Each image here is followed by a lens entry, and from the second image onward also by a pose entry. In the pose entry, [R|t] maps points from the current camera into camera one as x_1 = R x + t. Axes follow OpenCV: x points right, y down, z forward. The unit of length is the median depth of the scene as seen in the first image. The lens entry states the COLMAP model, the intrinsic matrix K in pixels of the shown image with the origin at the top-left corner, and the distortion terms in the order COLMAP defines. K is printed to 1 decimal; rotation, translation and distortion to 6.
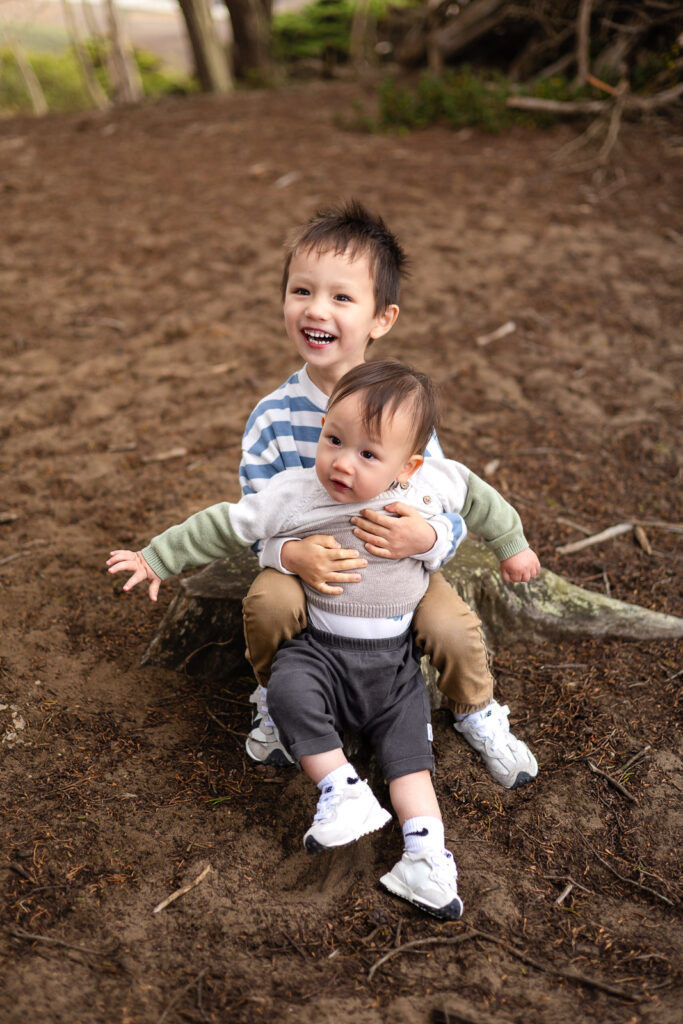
lens RADIAL K [[1546.9, 0, 341.5], [0, 1546.9, 512.0], [0, 0, 1]] dist [0.006884, -0.021191]
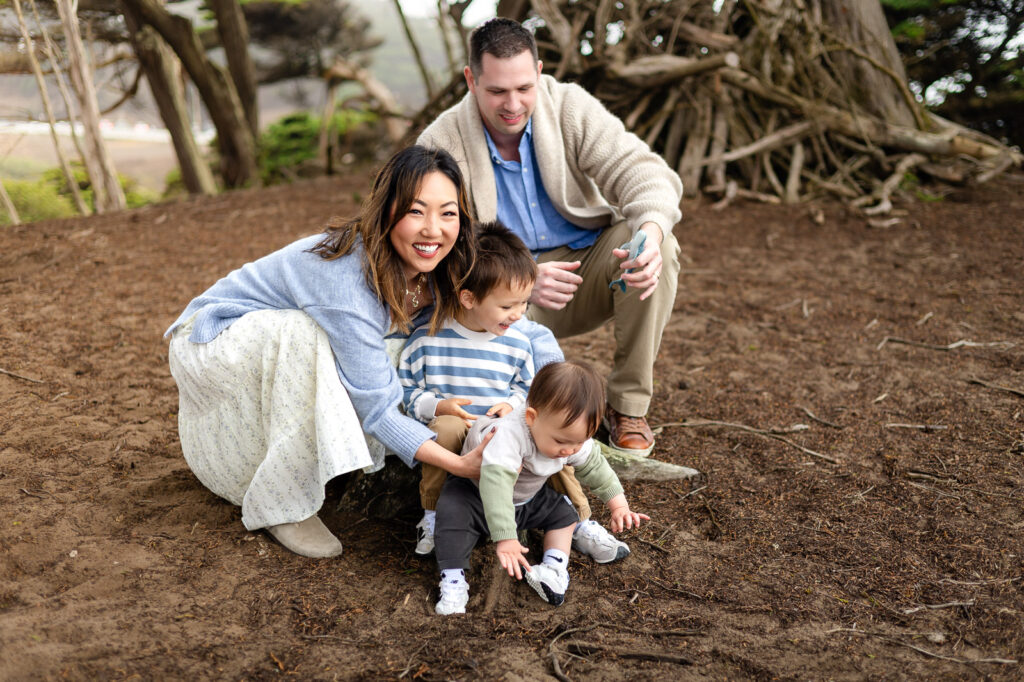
lens RADIAL K [[1546.9, 0, 512.0], [0, 1546.9, 341.0], [0, 0, 1]] dist [0.006884, -0.021191]
pose [[0.988695, -0.065284, 0.134981, -0.151721], [0.087931, 0.981634, -0.169298, 0.203025], [-0.121449, 0.179253, 0.976278, -0.508881]]
